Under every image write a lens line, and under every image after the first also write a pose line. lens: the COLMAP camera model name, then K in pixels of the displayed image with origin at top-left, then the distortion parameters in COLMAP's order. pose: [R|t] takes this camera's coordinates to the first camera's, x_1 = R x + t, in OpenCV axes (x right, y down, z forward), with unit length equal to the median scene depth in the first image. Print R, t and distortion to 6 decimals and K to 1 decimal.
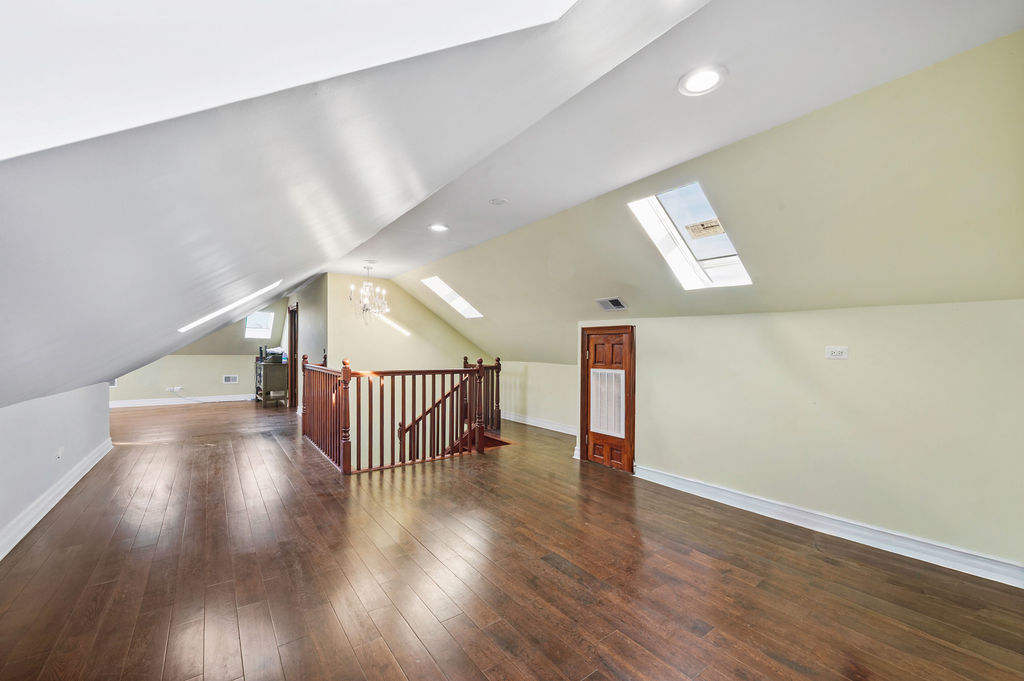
lens RADIAL K [[407.5, 0, 509.0], [0, 407.5, 345.1], [0, 0, 1]] dist [-0.000850, -0.000004]
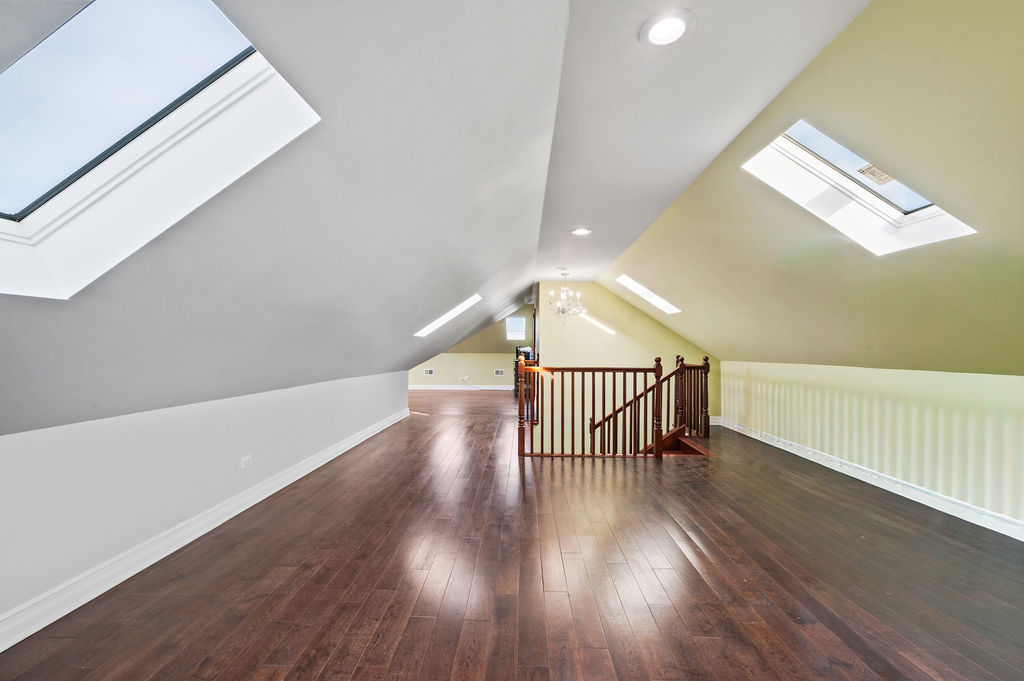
lens RADIAL K [[407.5, 0, 509.0], [0, 407.5, 345.1], [0, 0, 1]] dist [-0.000850, -0.000004]
pose [[0.787538, -0.010745, -0.616173, 0.196600], [0.012201, 0.999924, -0.001843, 0.002500], [0.616146, -0.006066, 0.787609, 0.035623]]
